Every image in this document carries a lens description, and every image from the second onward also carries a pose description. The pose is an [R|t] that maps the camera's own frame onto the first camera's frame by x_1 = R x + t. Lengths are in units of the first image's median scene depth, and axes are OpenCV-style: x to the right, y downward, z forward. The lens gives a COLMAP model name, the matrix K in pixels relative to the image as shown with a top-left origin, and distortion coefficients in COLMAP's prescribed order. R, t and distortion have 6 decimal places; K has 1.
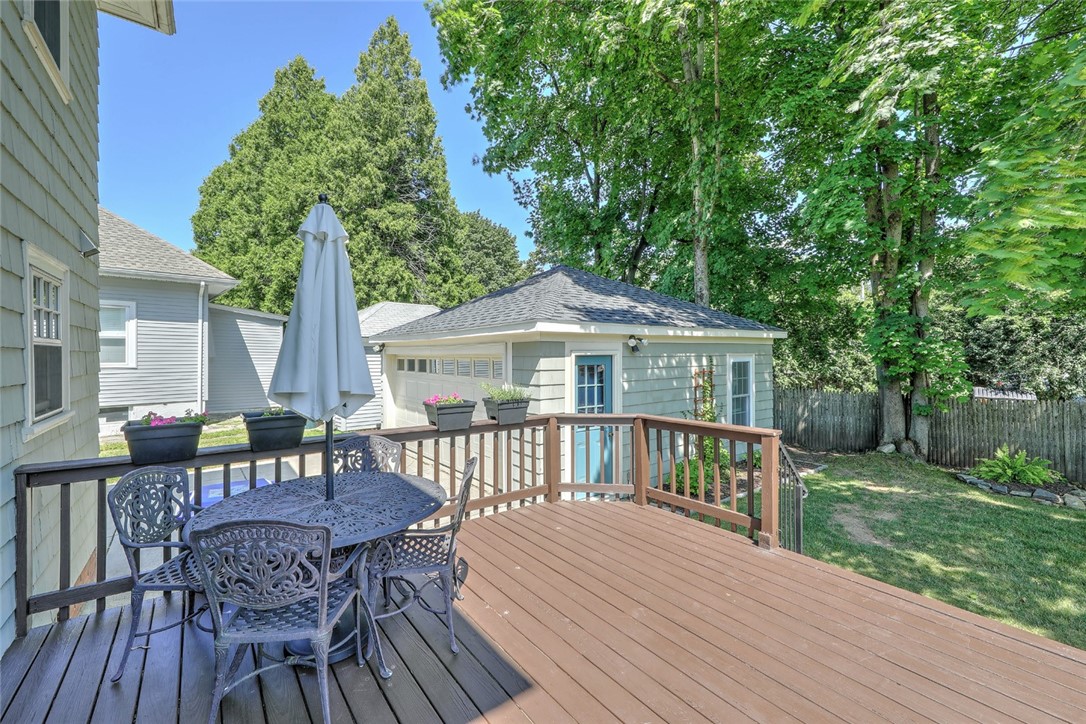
lens RADIAL K [[458.9, 0, 520.7], [0, 458.9, 351.9], [0, 0, 1]] dist [0.003885, 0.000523]
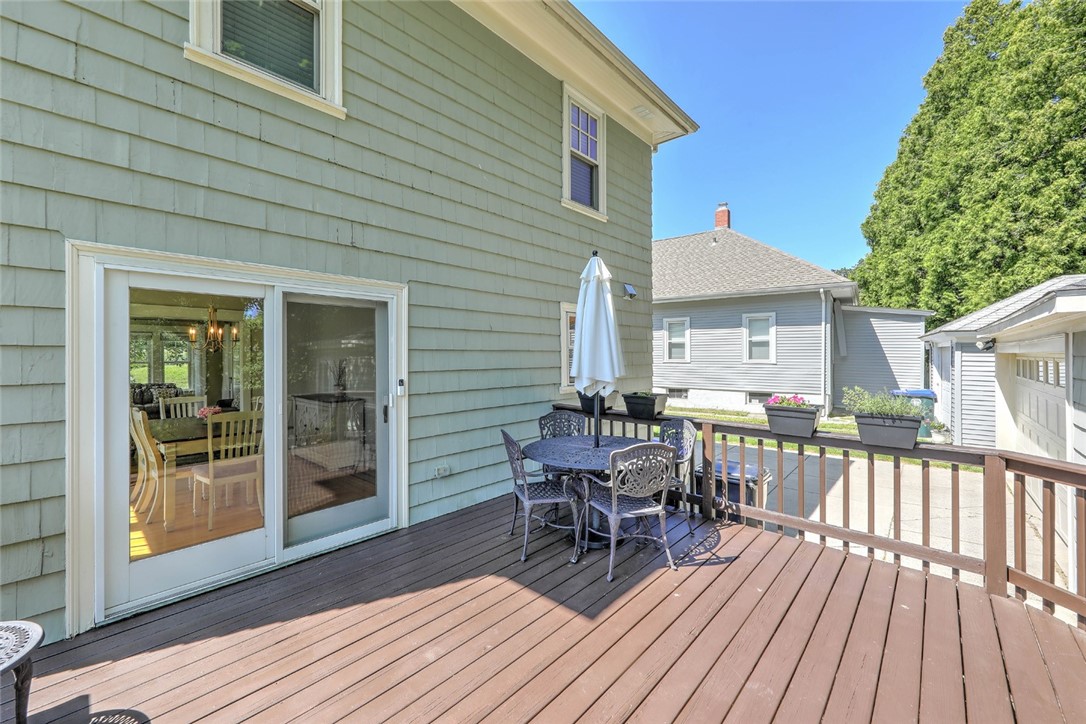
lens RADIAL K [[432.6, 0, 538.6], [0, 432.6, 352.7], [0, 0, 1]] dist [0.005572, -0.000690]
pose [[0.181435, -0.002231, -0.983400, 0.236898], [0.006457, 0.999979, -0.001077, 0.000426], [0.983382, -0.006154, 0.181446, 0.131975]]
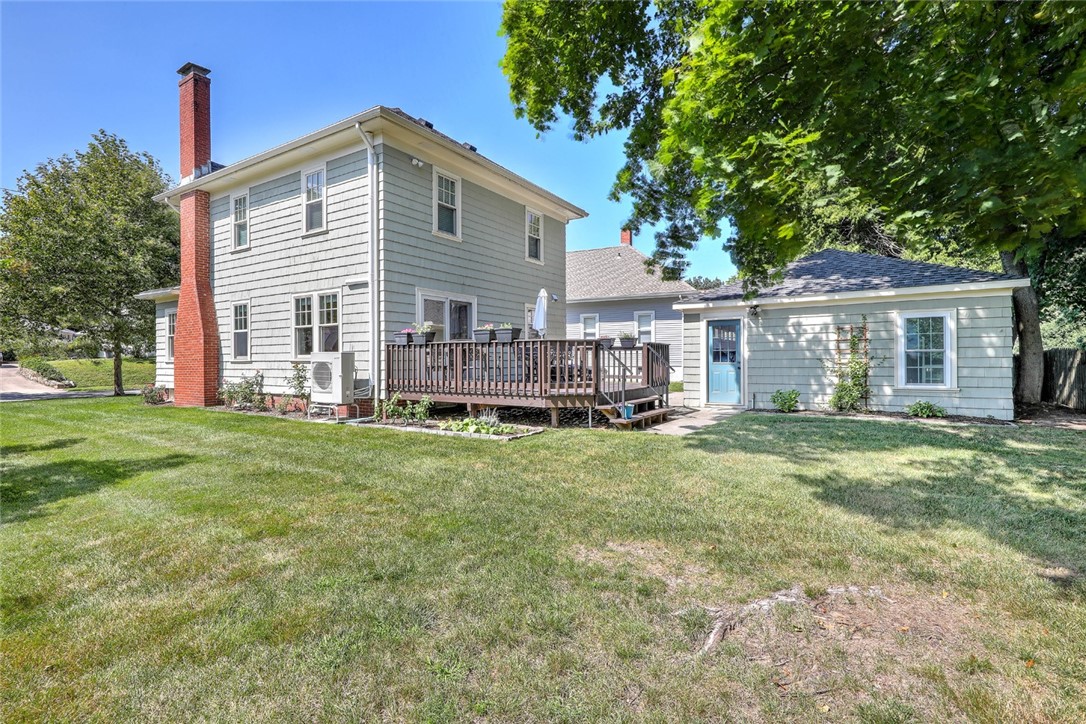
lens RADIAL K [[524.4, 0, 541.8], [0, 524.4, 360.0], [0, 0, 1]] dist [0.000518, -0.000252]
pose [[0.356068, -0.001146, -0.934459, 1.072234], [0.010302, 0.999943, 0.002699, 0.089568], [0.934403, -0.010588, 0.356060, -0.210153]]
